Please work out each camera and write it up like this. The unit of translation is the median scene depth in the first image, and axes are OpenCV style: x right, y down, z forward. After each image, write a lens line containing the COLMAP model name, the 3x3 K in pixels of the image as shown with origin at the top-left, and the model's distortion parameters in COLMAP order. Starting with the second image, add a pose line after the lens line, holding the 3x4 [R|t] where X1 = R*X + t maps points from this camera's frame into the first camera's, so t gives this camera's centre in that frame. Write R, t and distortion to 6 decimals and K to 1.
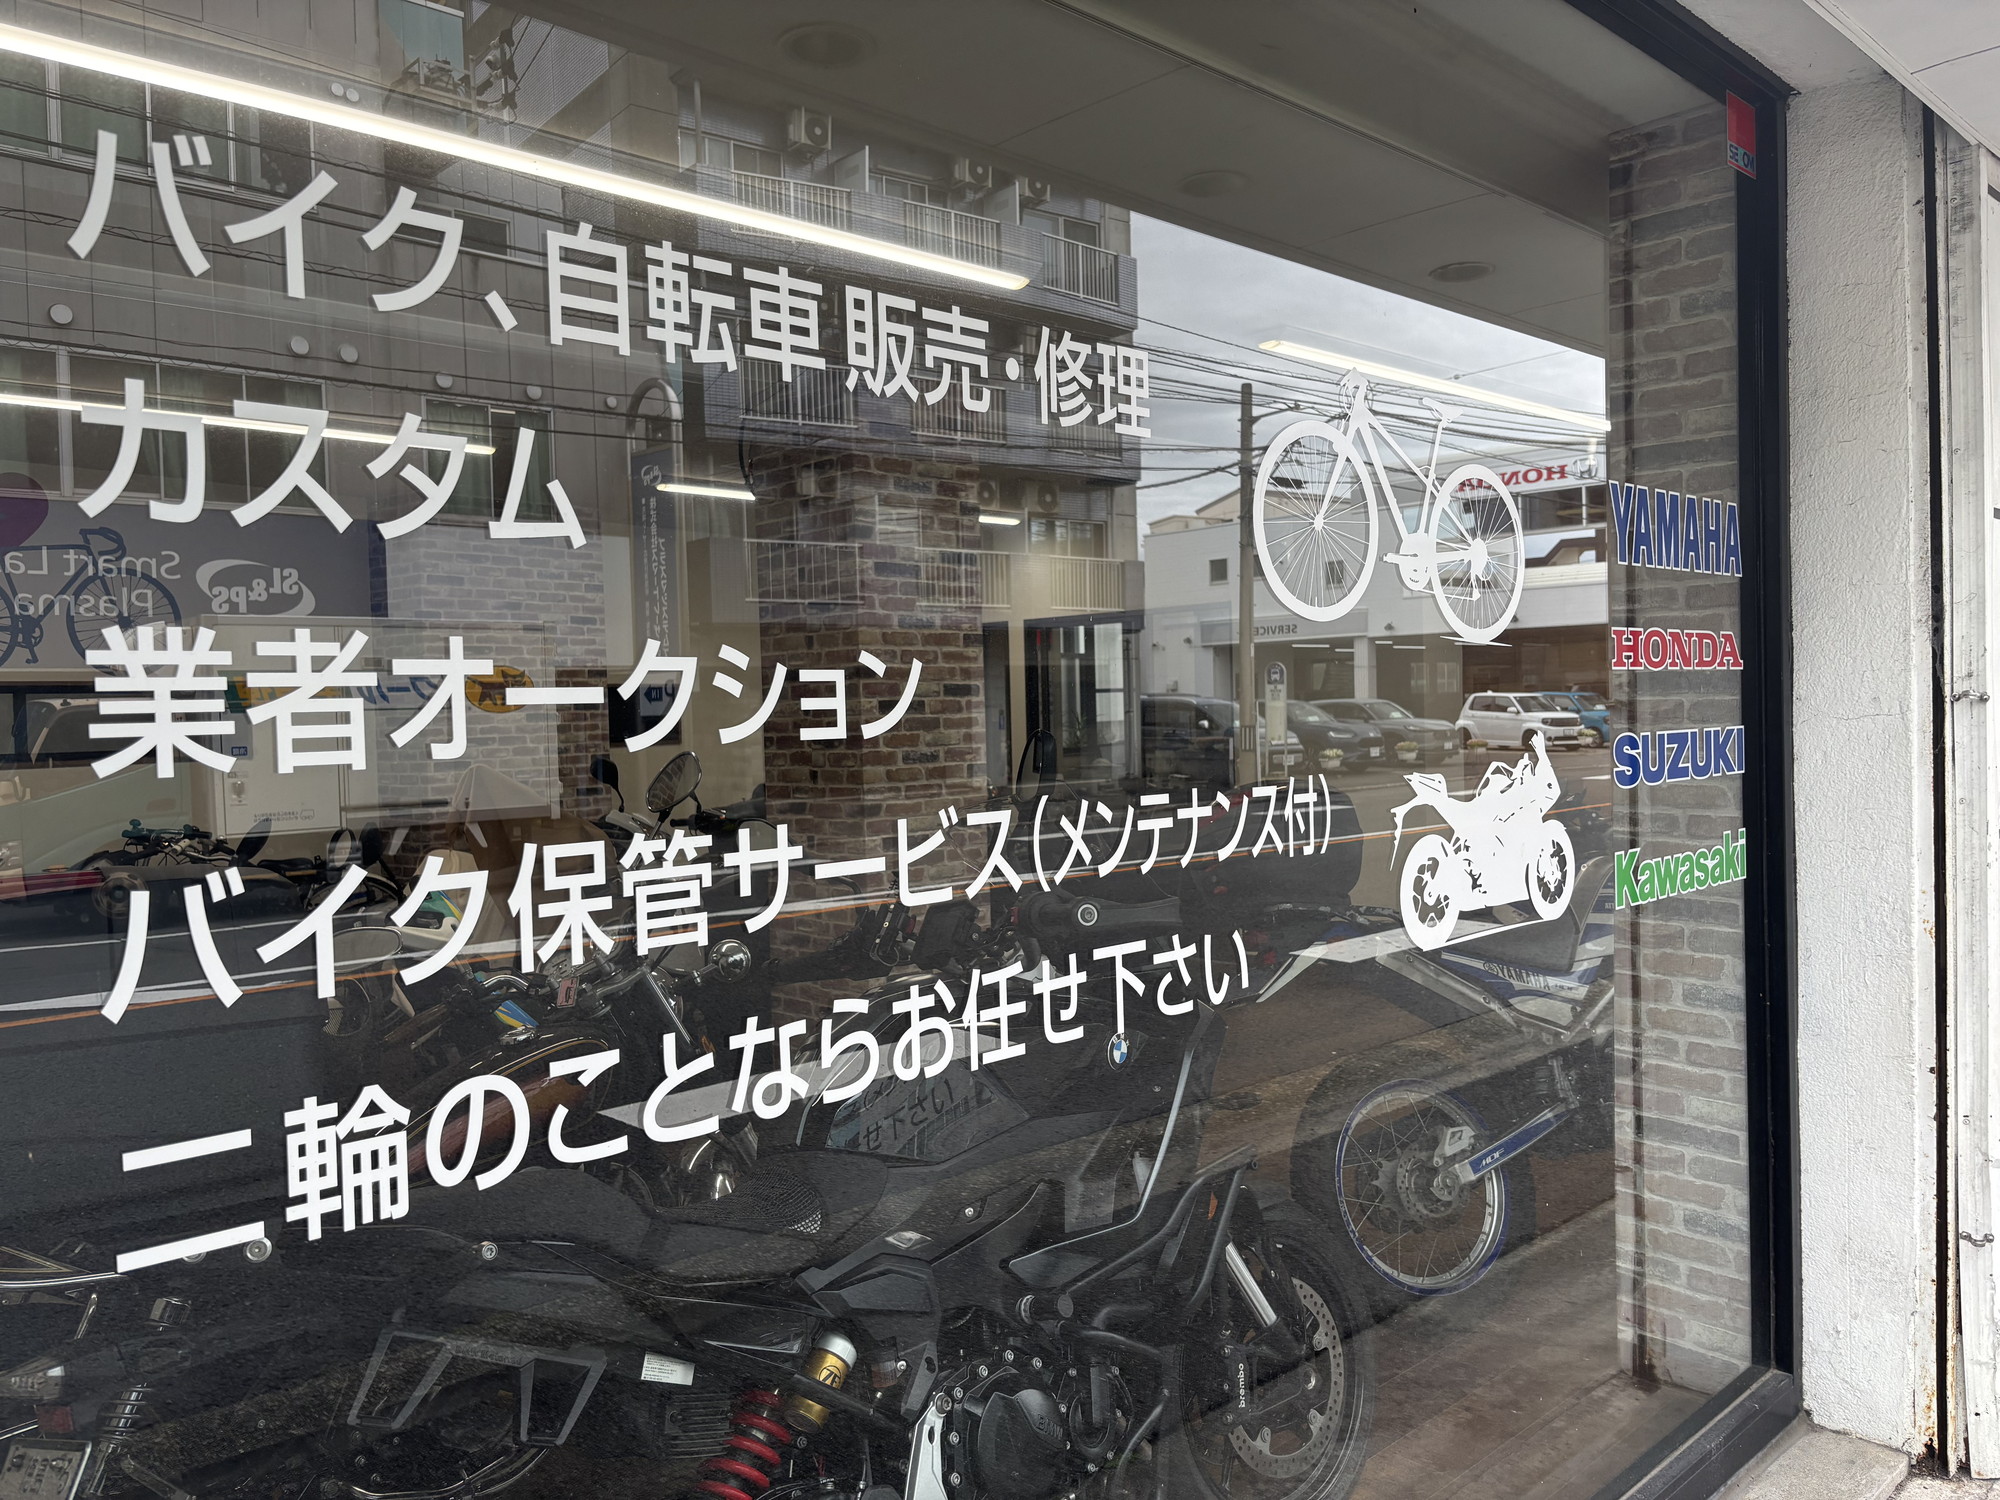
lens RADIAL K [[1499.7, 0, 1005.5], [0, 1499.7, 750.2], [0, 0, 1]] dist [0.007453, -0.027343]
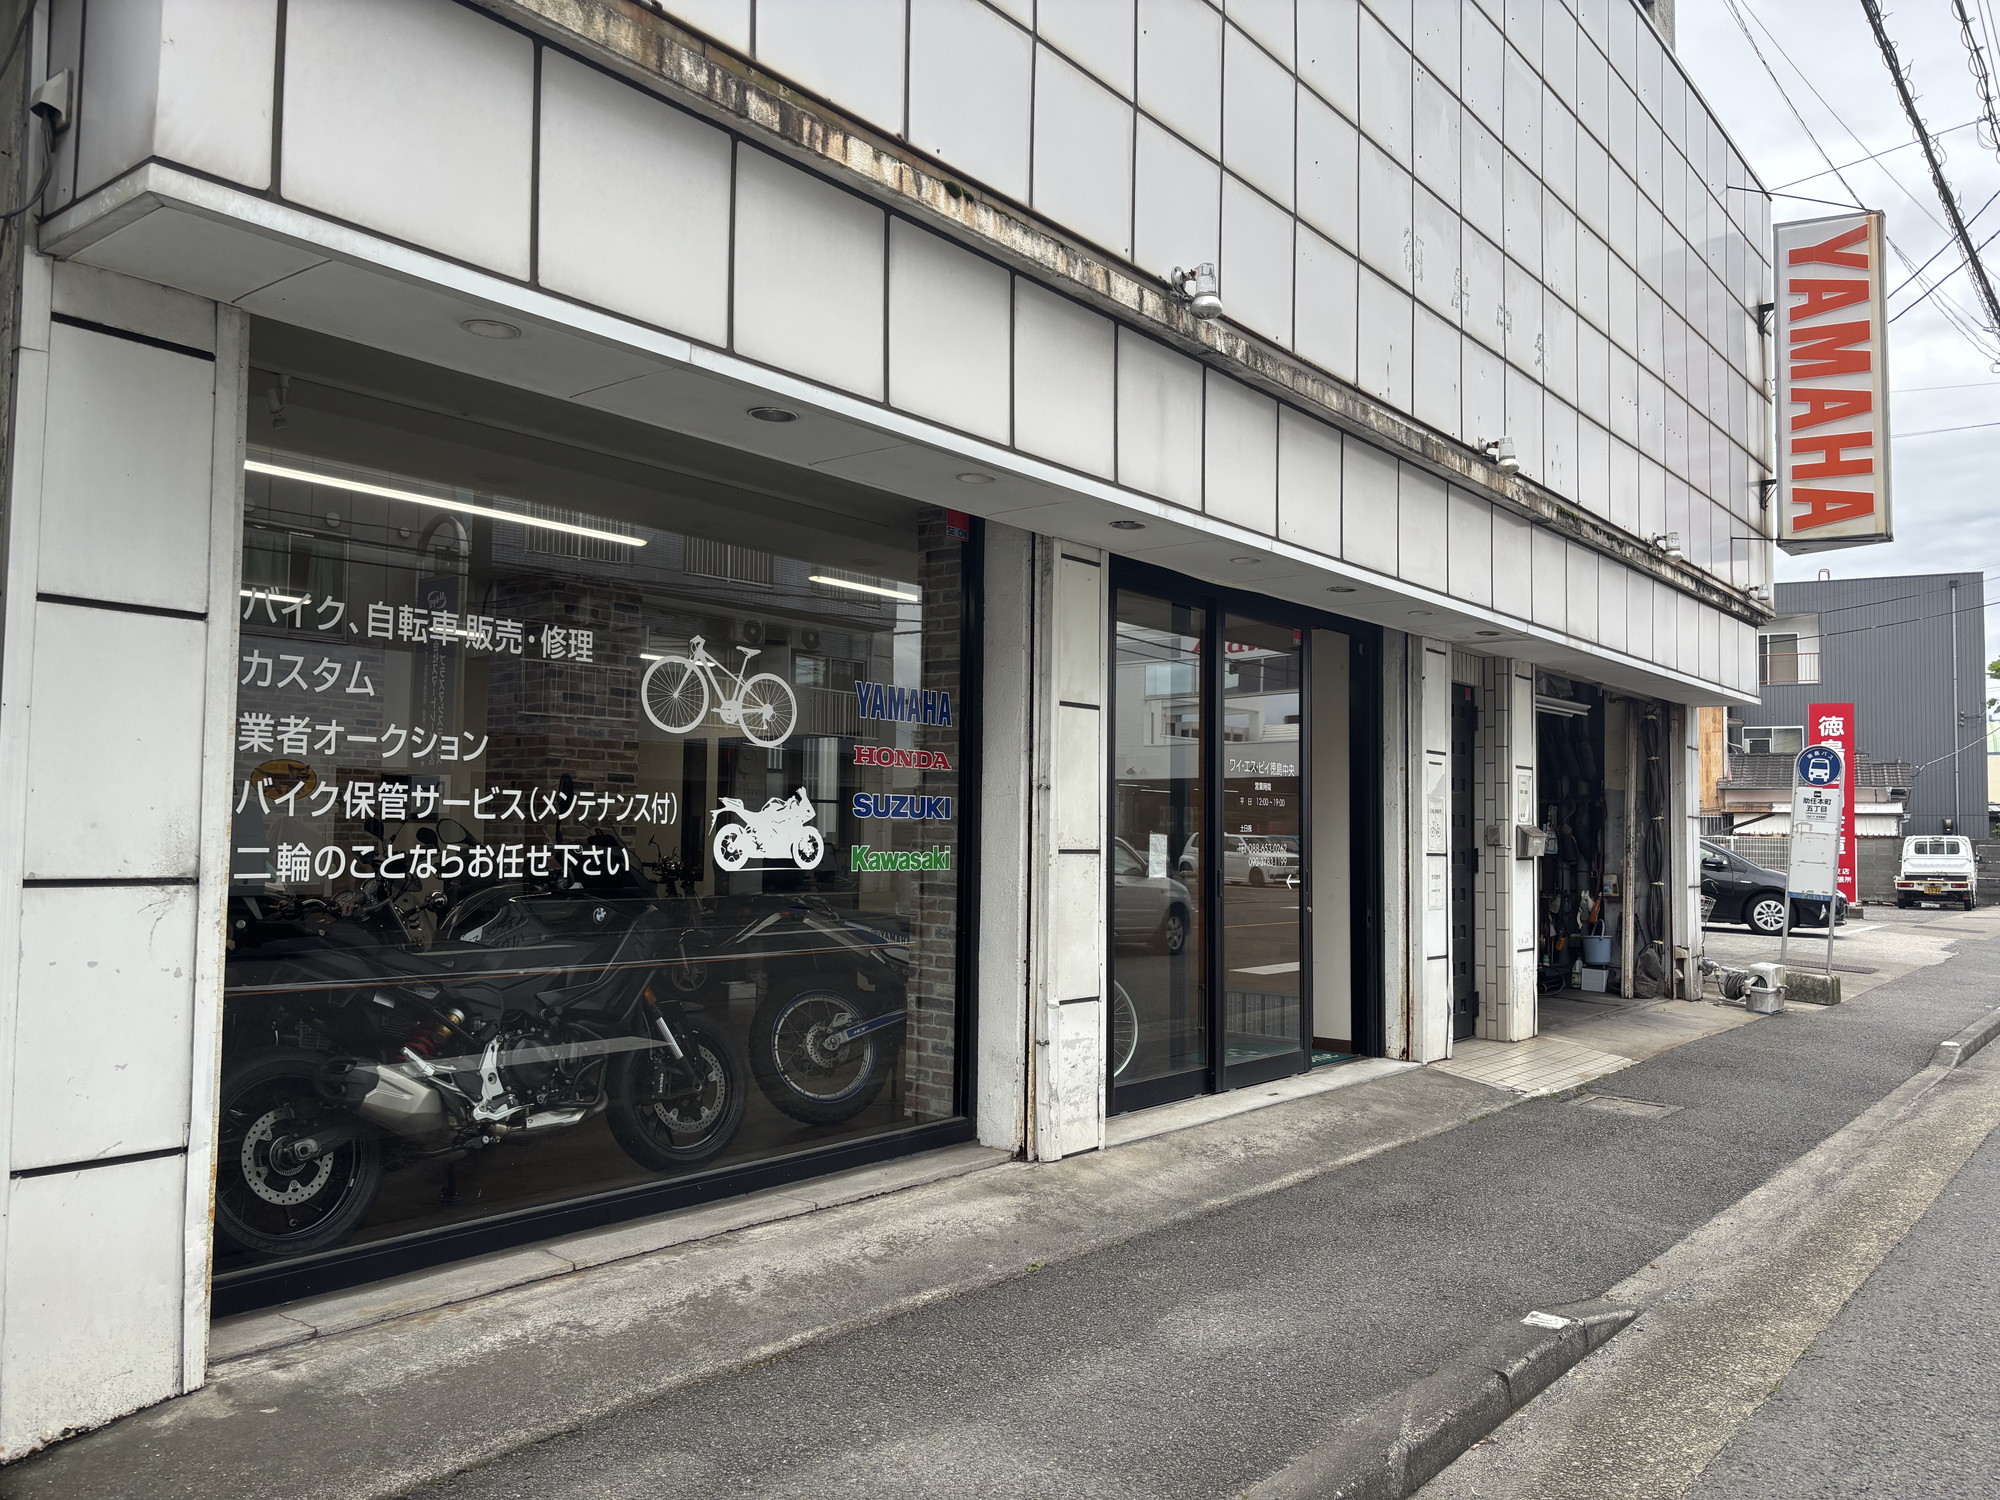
lens RADIAL K [[1499.7, 0, 1008.0], [0, 1499.7, 742.4], [0, 0, 1]] dist [0.007453, -0.027343]
pose [[0.990248, 0.045200, 0.131783, 0.576484], [-0.033102, 0.995154, -0.092590, 0.194749], [-0.135329, 0.087325, 0.986945, -2.094009]]
